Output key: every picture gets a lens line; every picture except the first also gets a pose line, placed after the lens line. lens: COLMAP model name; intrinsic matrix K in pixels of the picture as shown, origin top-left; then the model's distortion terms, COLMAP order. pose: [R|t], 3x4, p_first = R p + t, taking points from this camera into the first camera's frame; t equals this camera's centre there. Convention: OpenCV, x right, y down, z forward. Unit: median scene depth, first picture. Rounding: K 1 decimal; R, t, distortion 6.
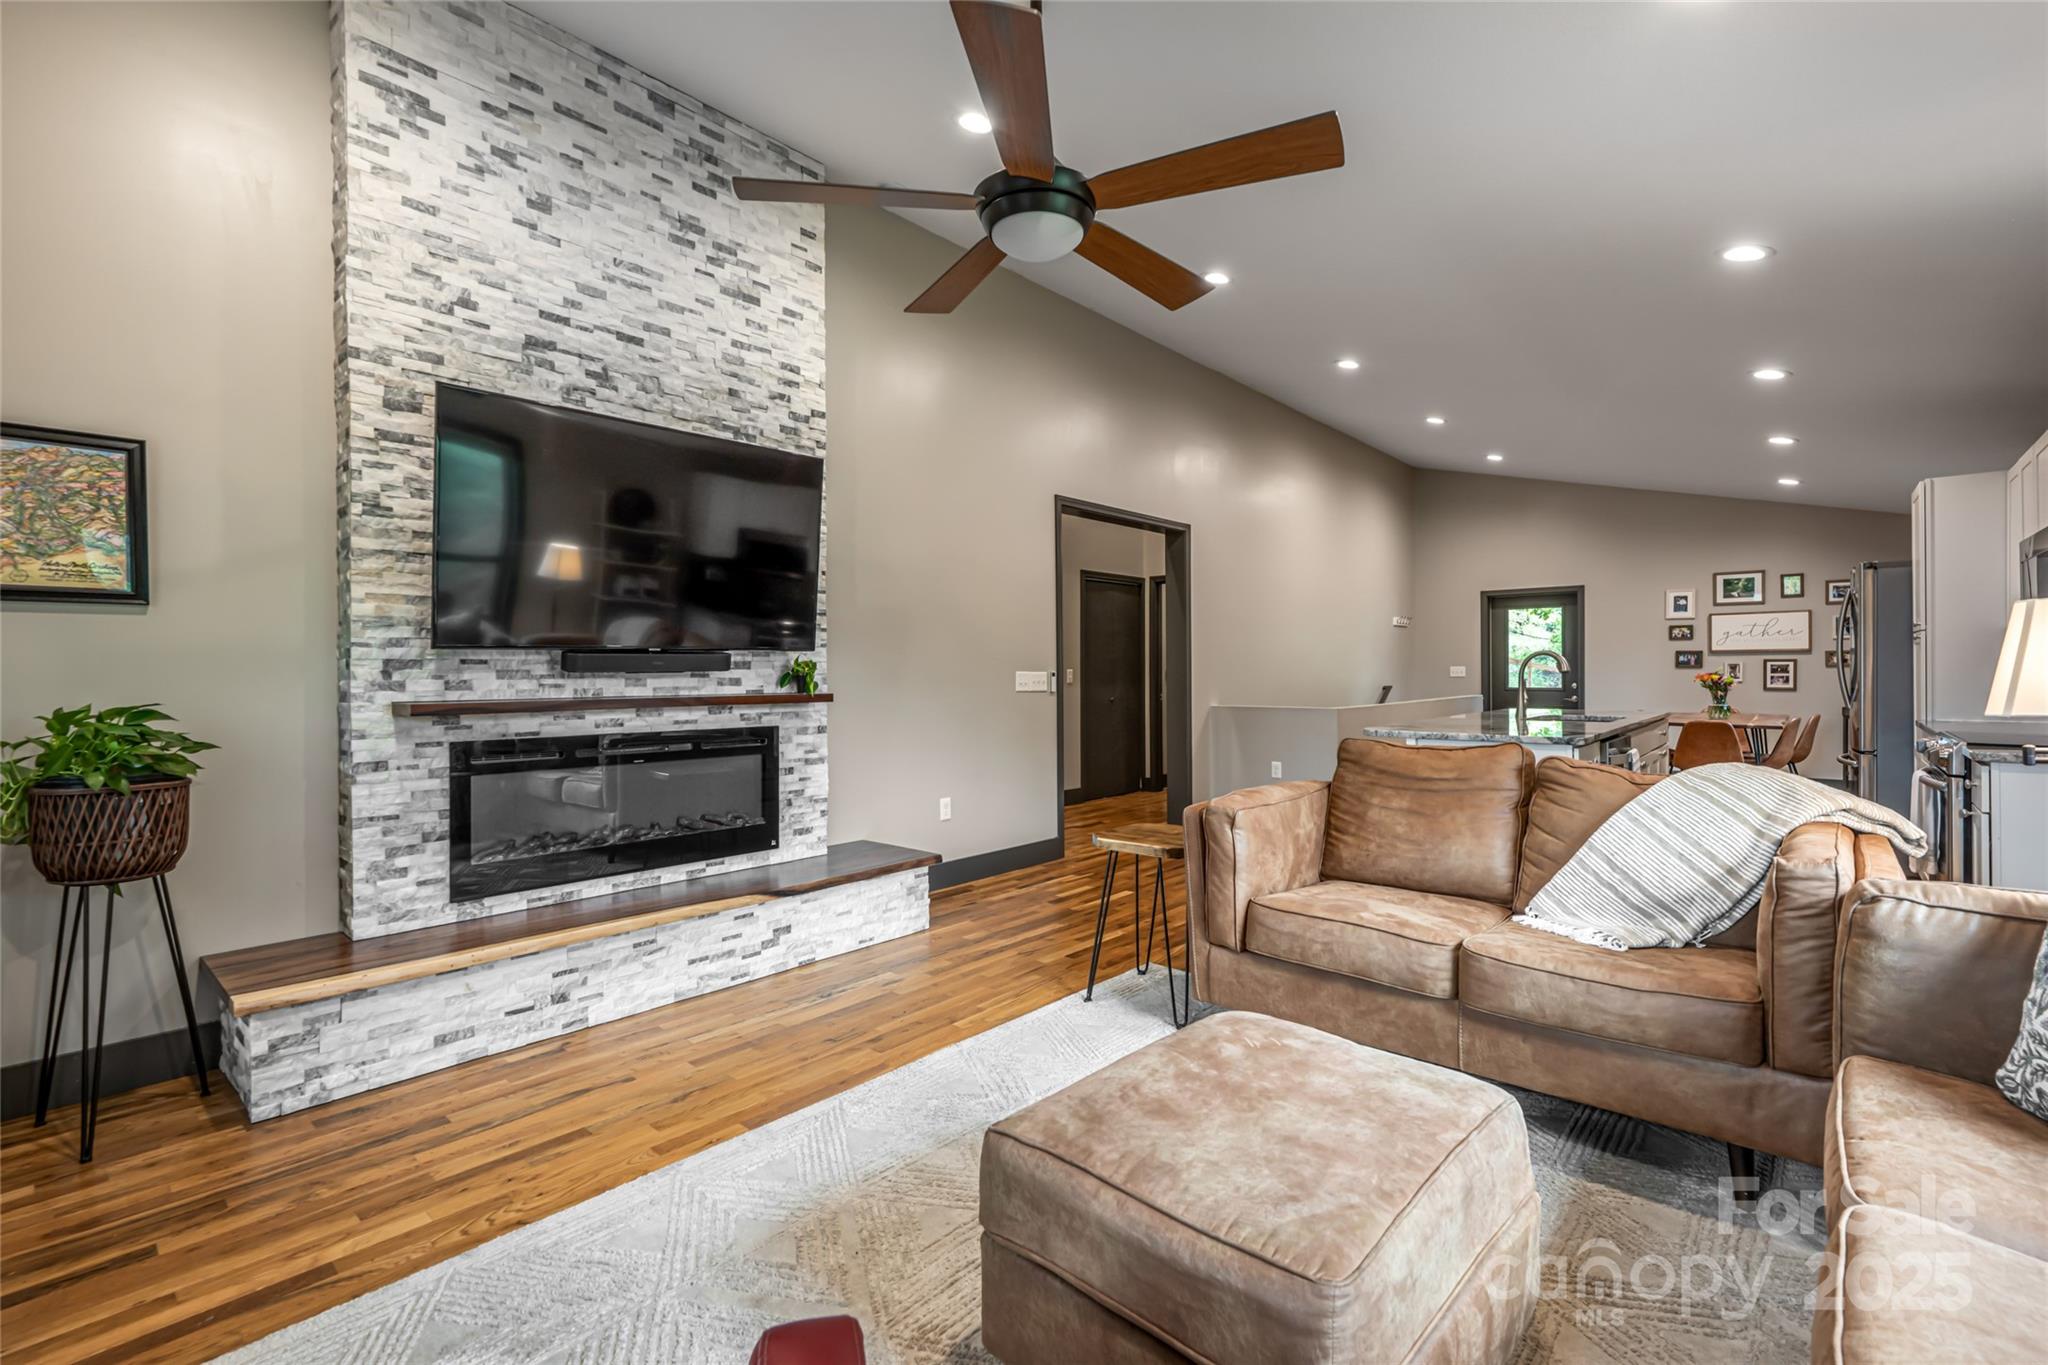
lens RADIAL K [[908.7, 0, 1021.5], [0, 908.7, 673.1], [0, 0, 1]] dist [-0.001535, -0.000245]
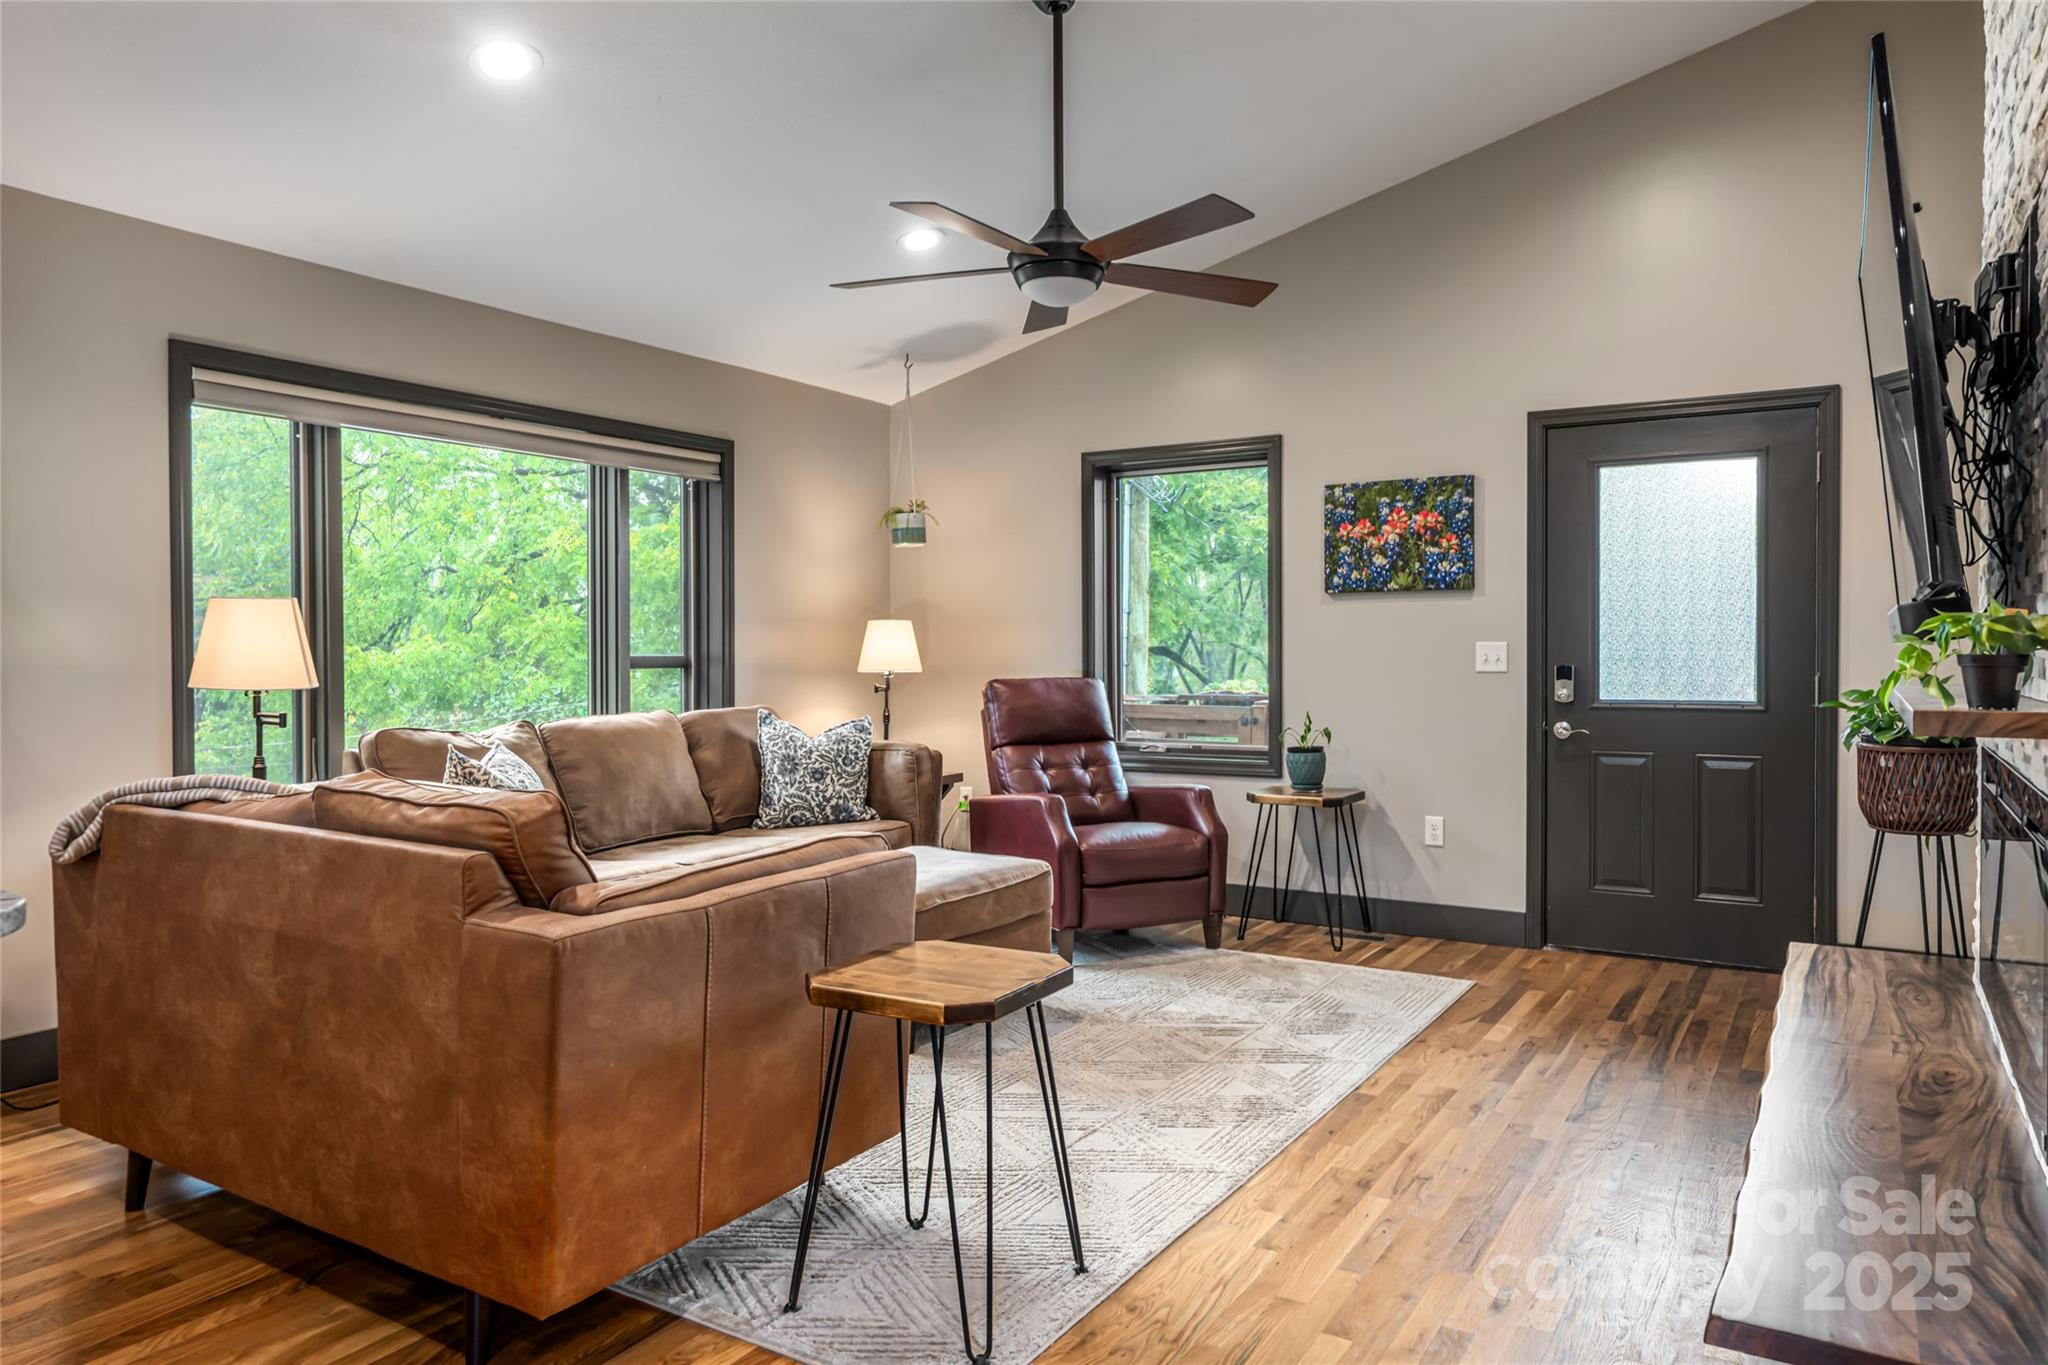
lens RADIAL K [[1336.8, 0, 1010.8], [0, 1336.8, 667.4], [0, 0, 1]] dist [-0.002265, -0.001042]
pose [[-0.987877, 0.008467, -0.155006, 0.085691], [0.005832, 0.999831, 0.017444, -0.001177], [0.155127, 0.016329, -0.987760, 0.653358]]
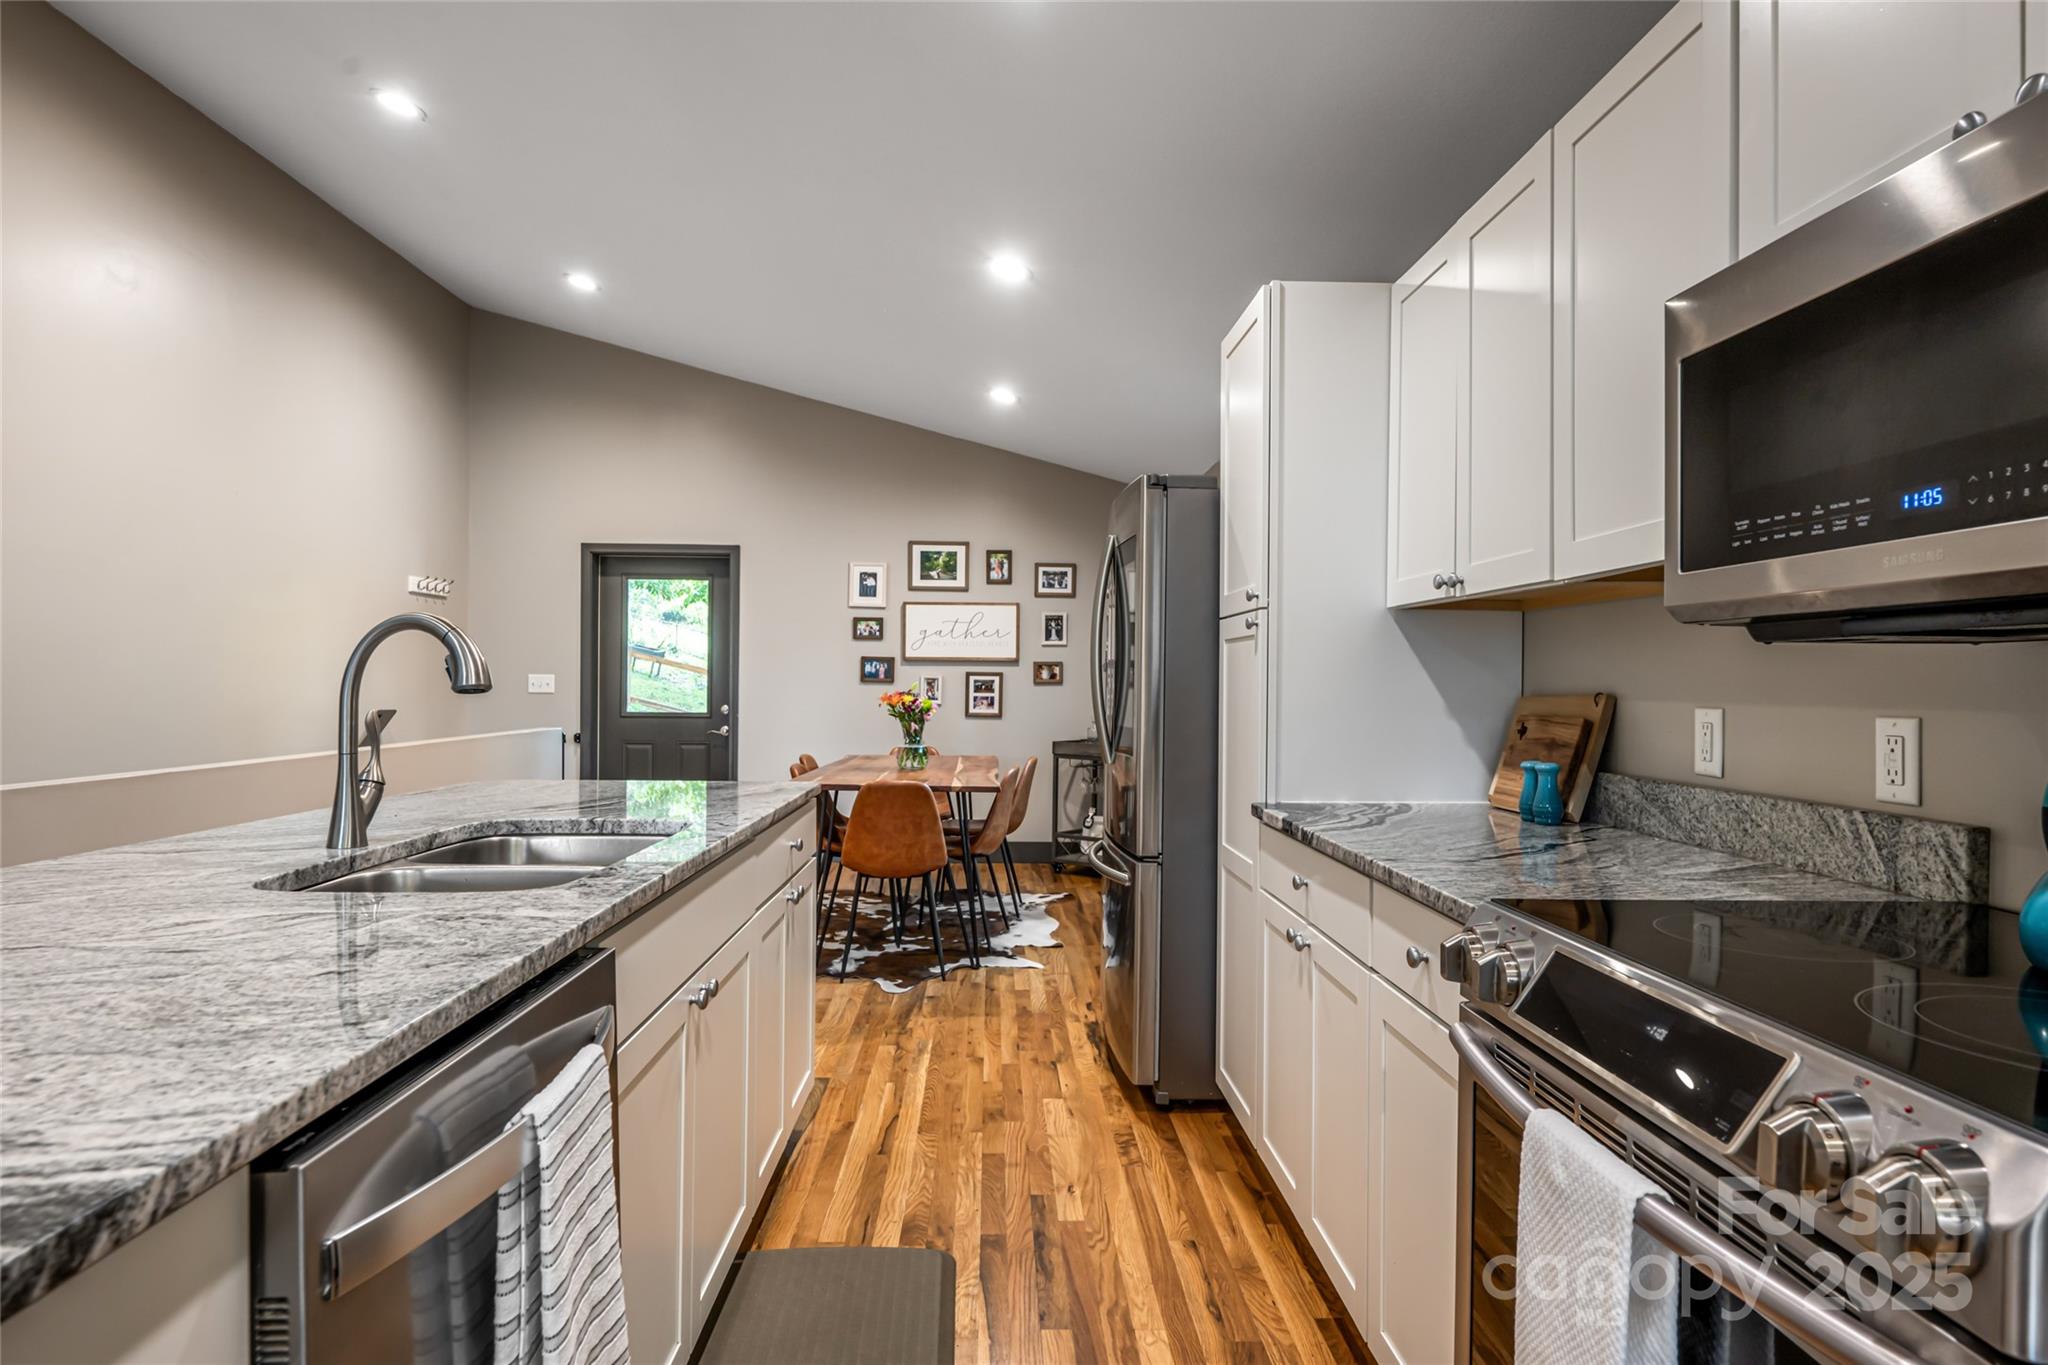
lens RADIAL K [[1123.3, 0, 1030.6], [0, 1123.3, 676.4], [0, 0, 1]] dist [0.003912, 0.000213]
pose [[0.726544, 0.017433, 0.686899, 0.271861], [-0.012167, 0.999848, -0.012506, -0.001757], [-0.687013, 0.000729, 0.726645, 0.352001]]
